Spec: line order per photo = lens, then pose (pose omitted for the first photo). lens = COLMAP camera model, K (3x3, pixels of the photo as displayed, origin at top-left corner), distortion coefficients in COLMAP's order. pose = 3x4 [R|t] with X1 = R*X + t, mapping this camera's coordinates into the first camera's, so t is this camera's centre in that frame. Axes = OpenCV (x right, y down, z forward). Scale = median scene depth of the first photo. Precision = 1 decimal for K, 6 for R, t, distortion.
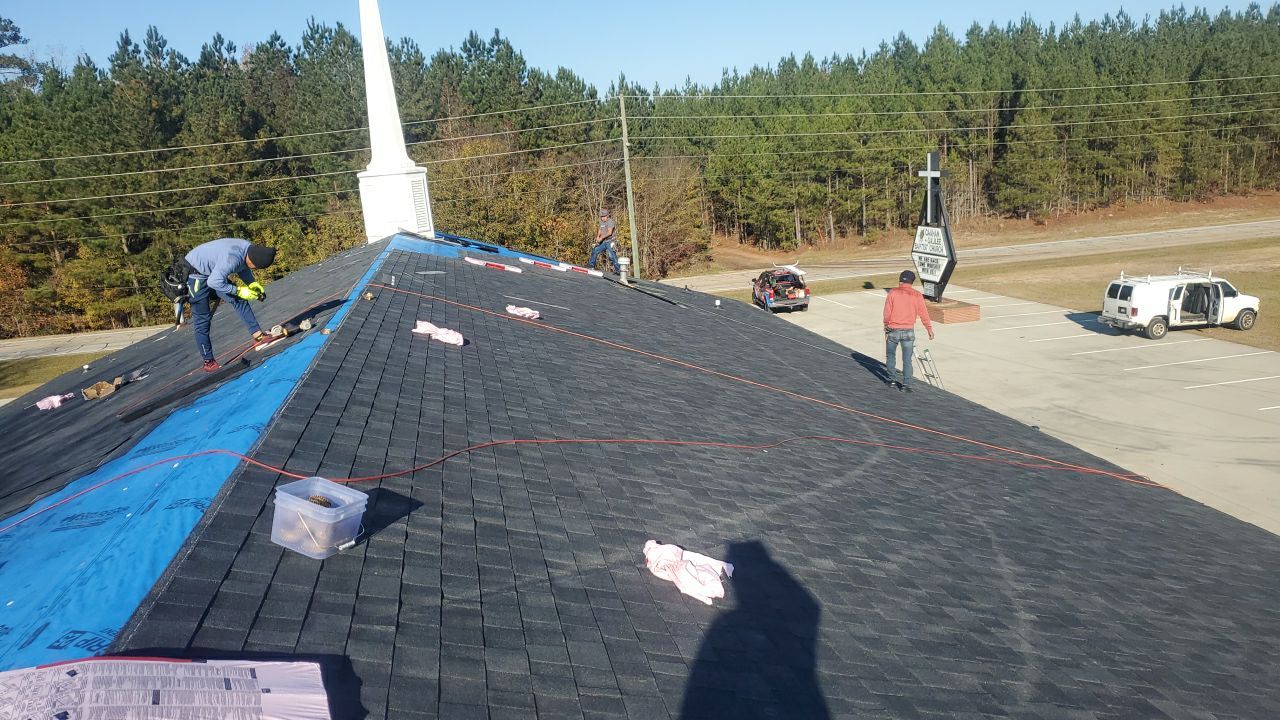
lens RADIAL K [[983.5, 0, 624.6], [0, 983.5, 385.1], [0, 0, 1]] dist [0.032062, -0.033101]
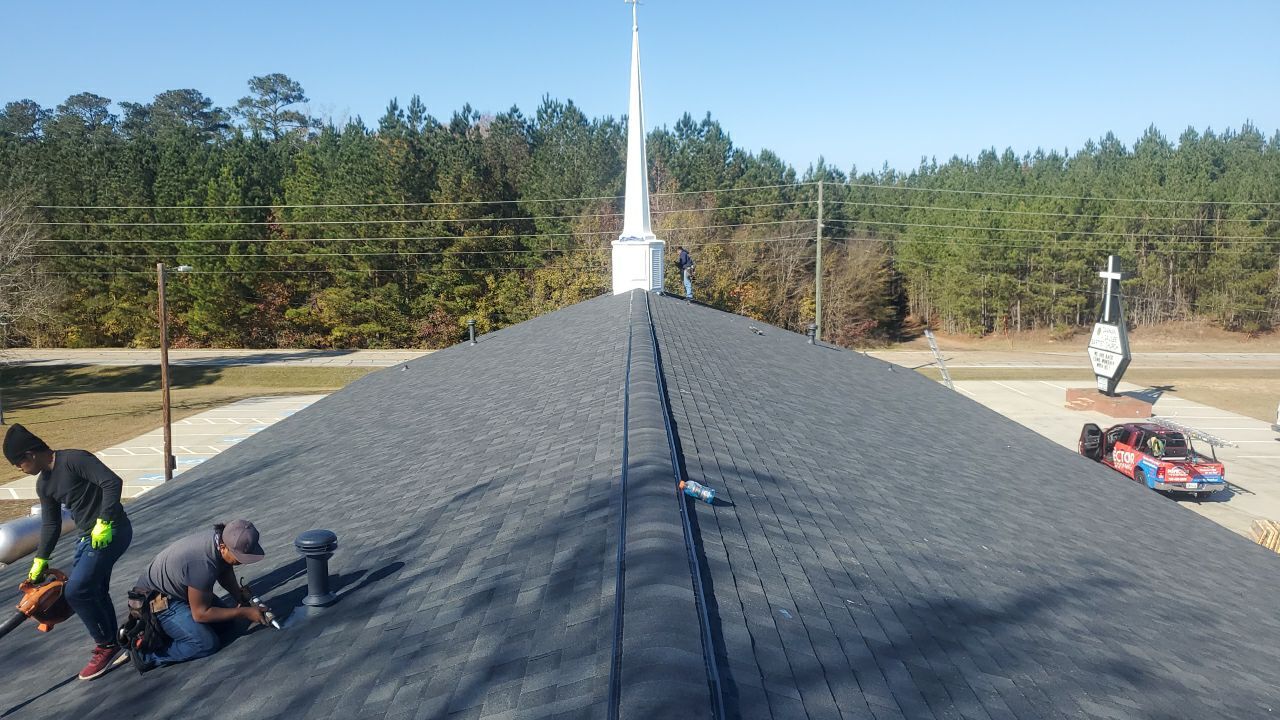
lens RADIAL K [[983.5, 0, 615.1], [0, 983.5, 366.0], [0, 0, 1]] dist [0.032062, -0.033101]
pose [[0.978014, 0.098695, -0.183704, -0.005943], [-0.113872, 0.990738, -0.073963, 0.021770], [0.174703, 0.093256, 0.980195, -0.125463]]
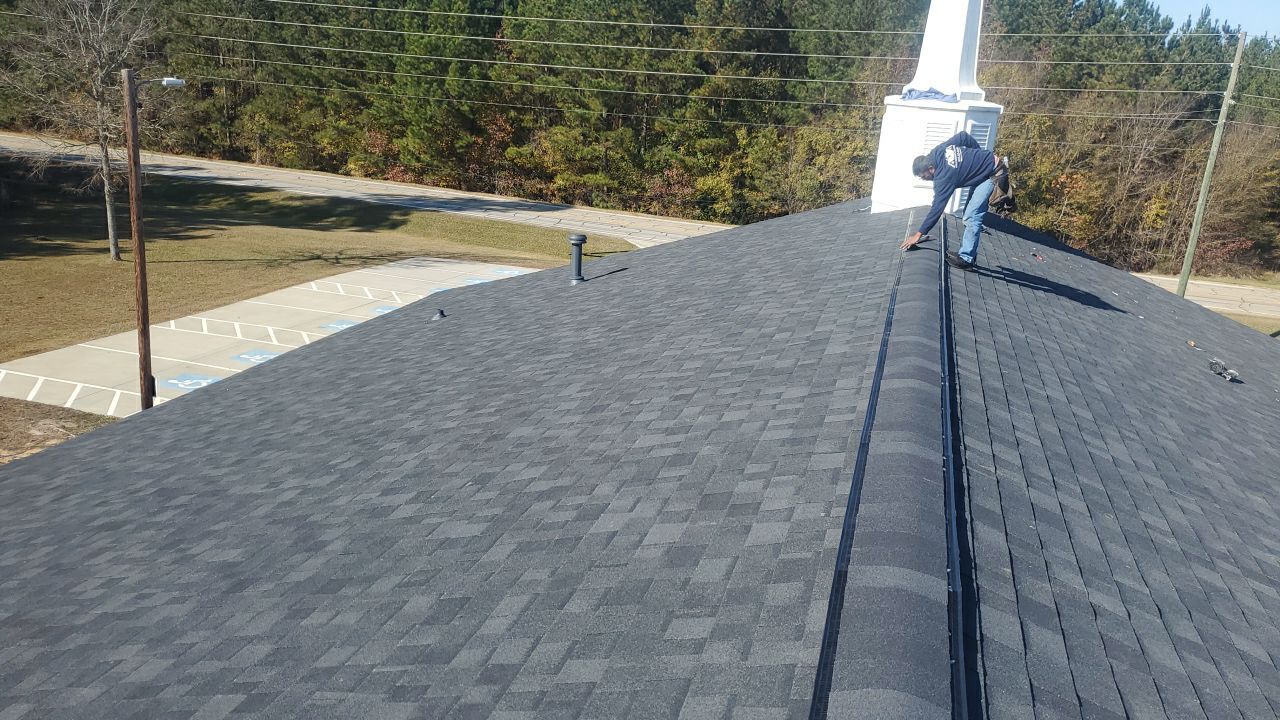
lens RADIAL K [[983.5, 0, 643.4], [0, 983.5, 392.5], [0, 0, 1]] dist [0.032062, -0.033101]
pose [[0.887932, 0.275510, -0.368336, -0.063470], [-0.241152, 0.960729, 0.137278, -0.042826], [0.391693, -0.033069, 0.919502, 0.186206]]
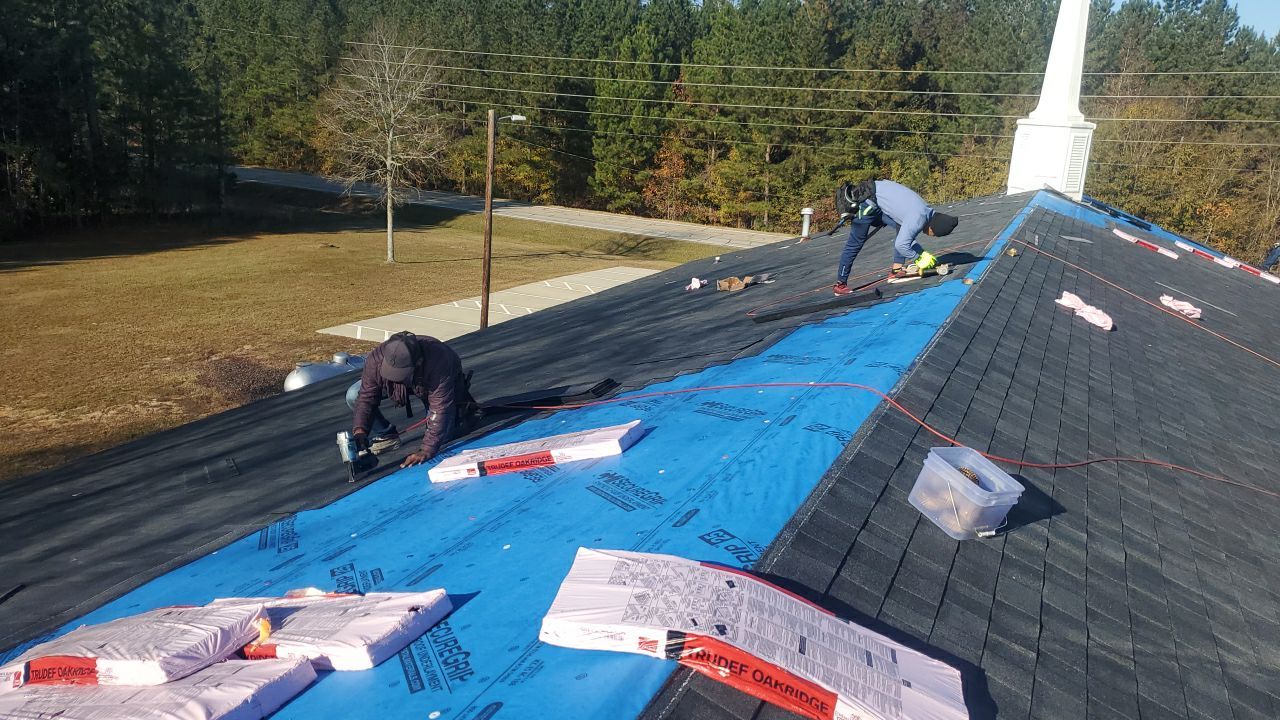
lens RADIAL K [[983.5, 0, 636.4], [0, 983.5, 382.5], [0, 0, 1]] dist [0.032062, -0.033101]
pose [[0.816698, 0.282248, -0.503330, -0.010652], [-0.253835, 0.959018, 0.125910, -0.000049], [0.518240, 0.024932, 0.854872, 0.005953]]
